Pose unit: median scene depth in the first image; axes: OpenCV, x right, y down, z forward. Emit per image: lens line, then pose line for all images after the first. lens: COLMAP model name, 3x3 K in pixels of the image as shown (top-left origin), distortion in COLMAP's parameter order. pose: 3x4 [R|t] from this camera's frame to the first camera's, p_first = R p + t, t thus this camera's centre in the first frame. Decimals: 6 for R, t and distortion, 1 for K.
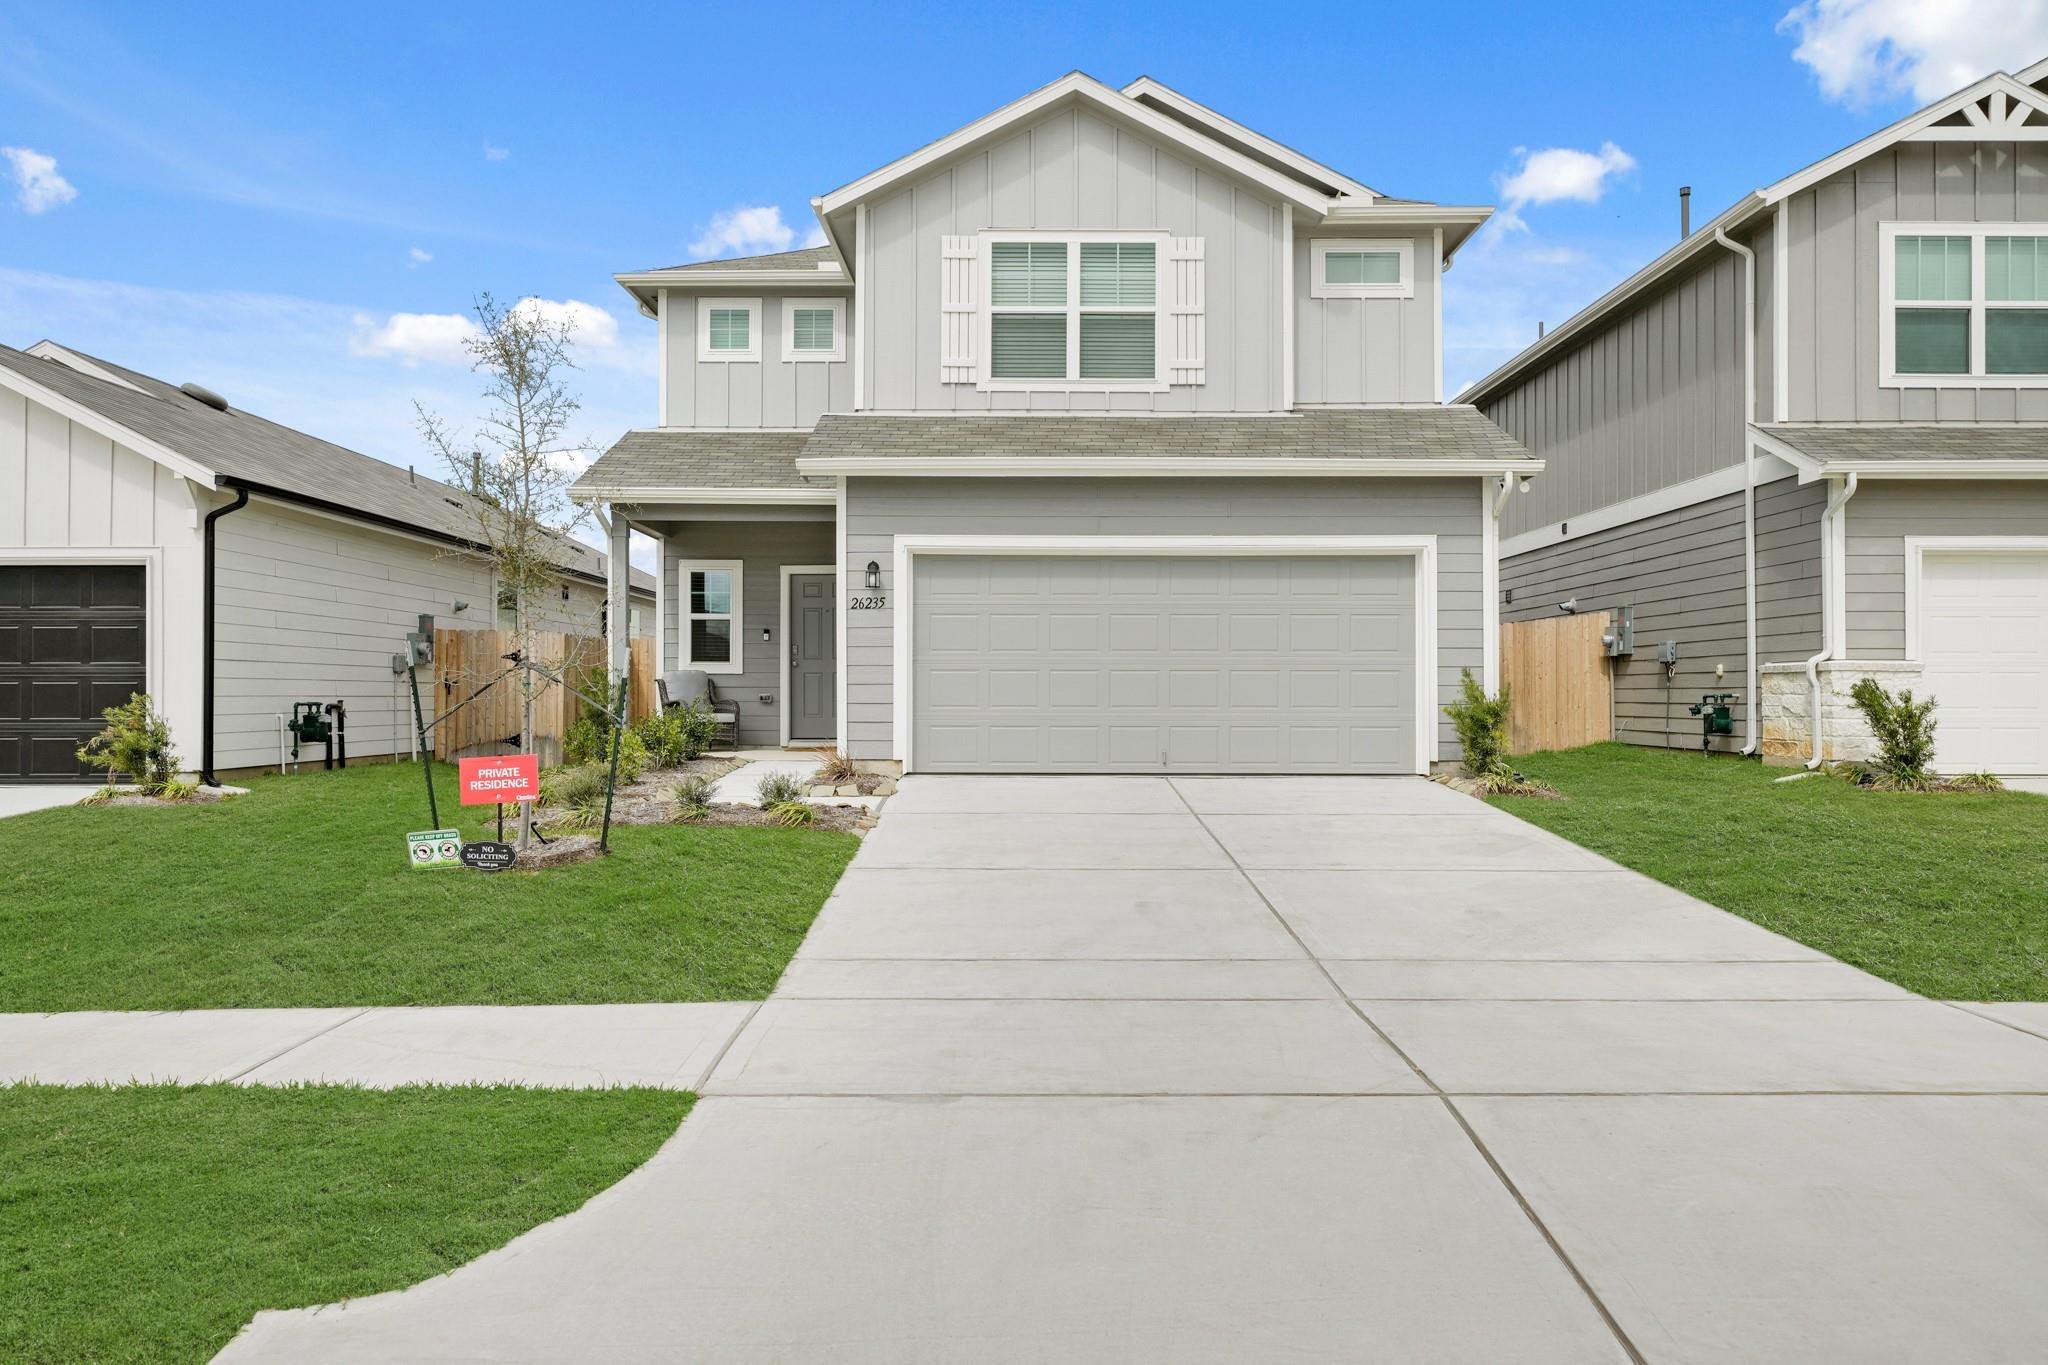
lens RADIAL K [[1345.7, 0, 1025.1], [0, 1345.7, 716.4], [0, 0, 1]] dist [0.004703, -0.000077]
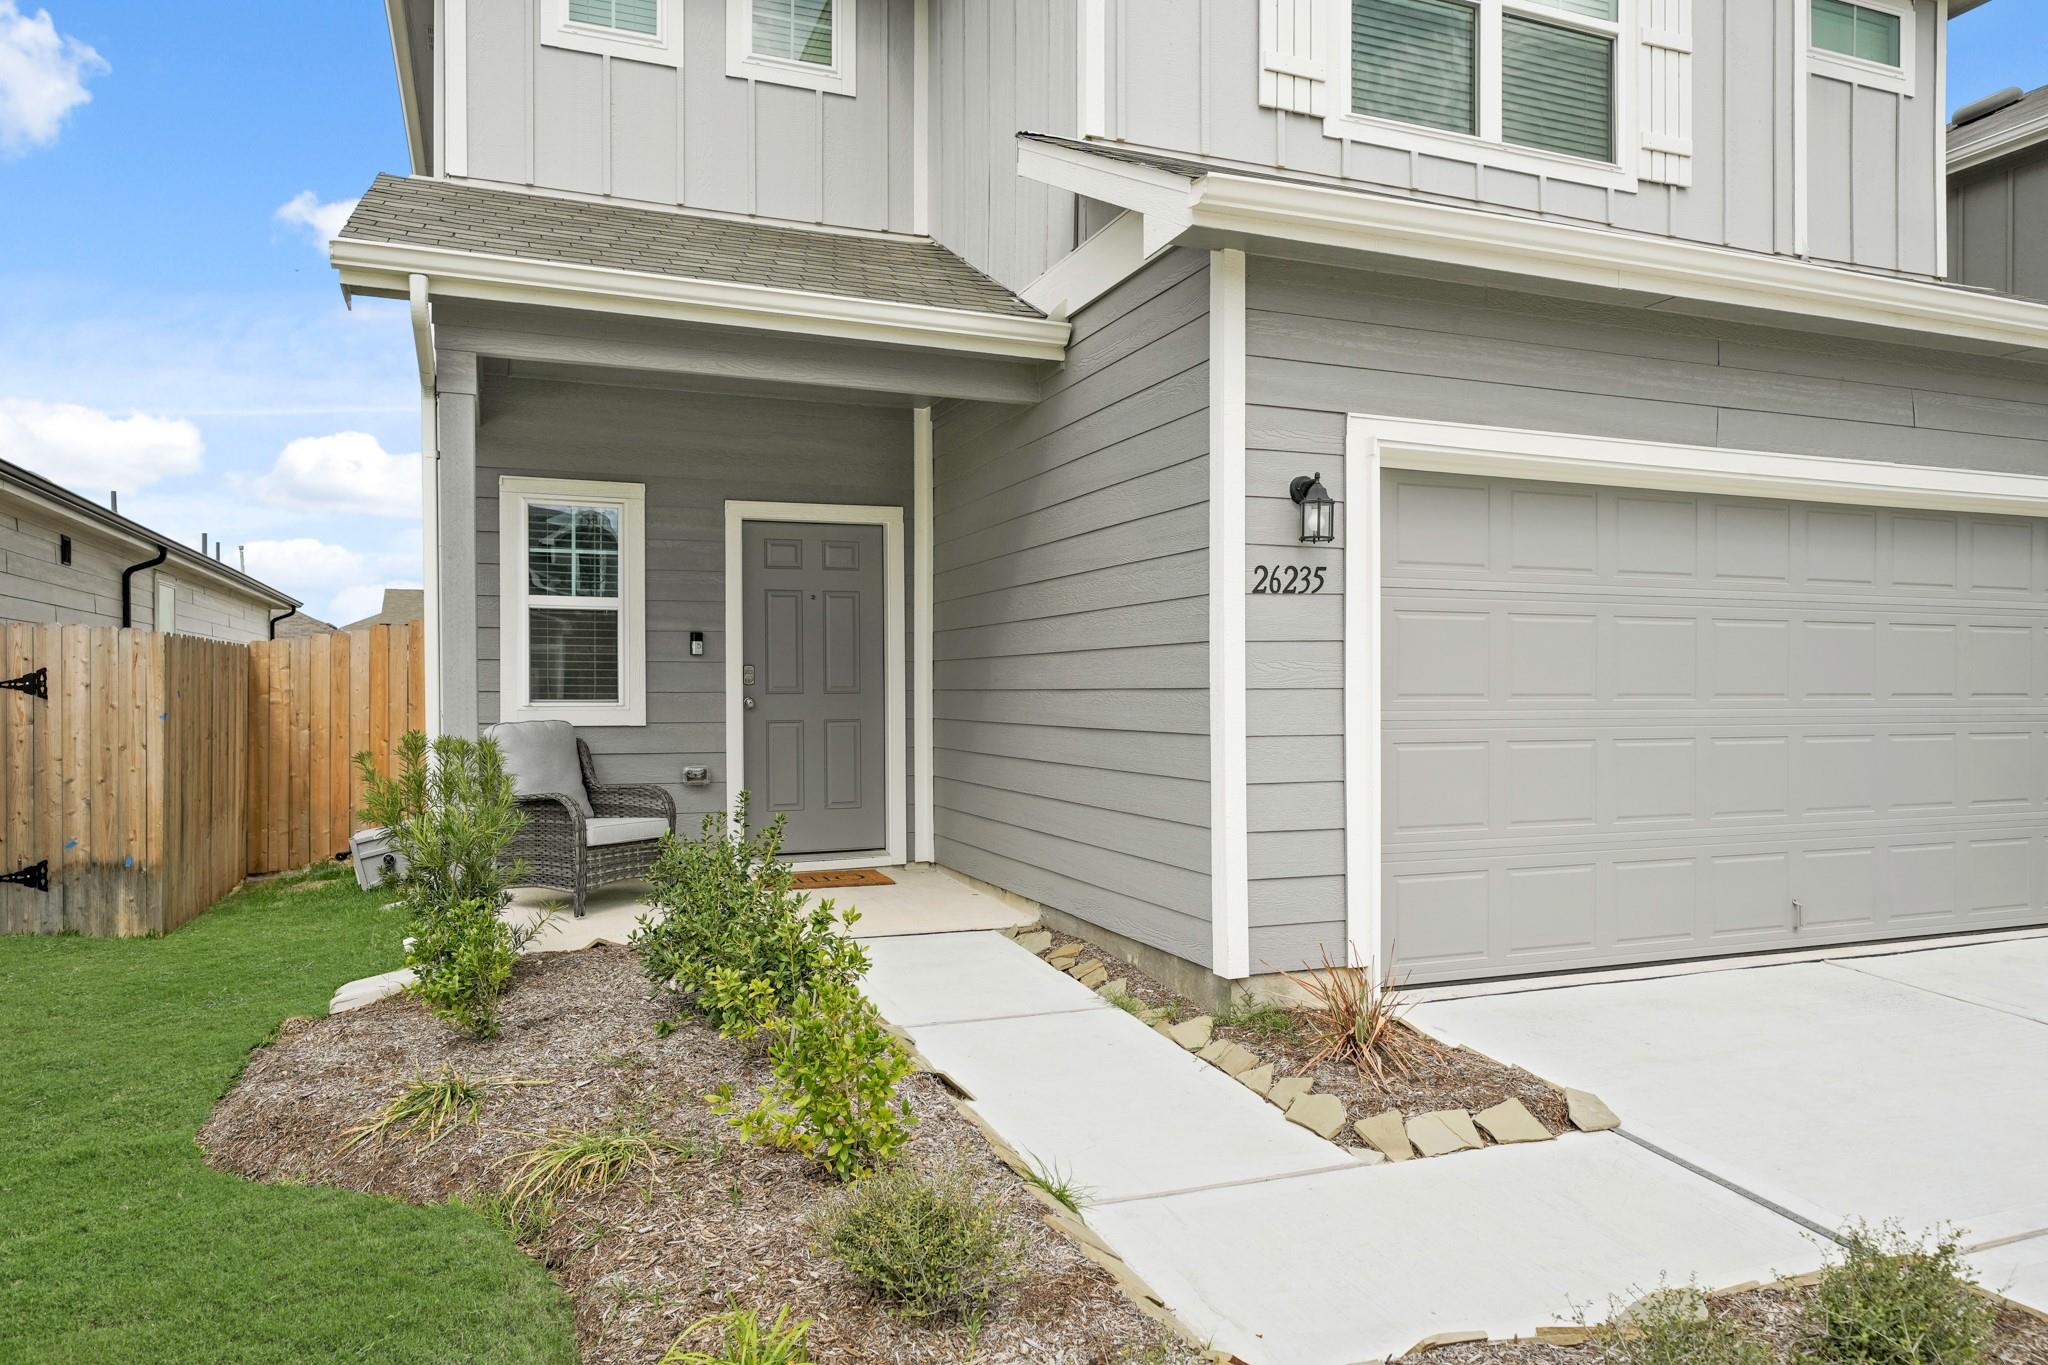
lens RADIAL K [[1345.7, 0, 1025.1], [0, 1345.7, 716.4], [0, 0, 1]] dist [0.004703, -0.000077]
pose [[0.928413, -0.007378, 0.371476, -0.263462], [0.006559, 0.999972, 0.003471, -0.035802], [-0.371491, -0.000786, 0.928436, 0.516149]]
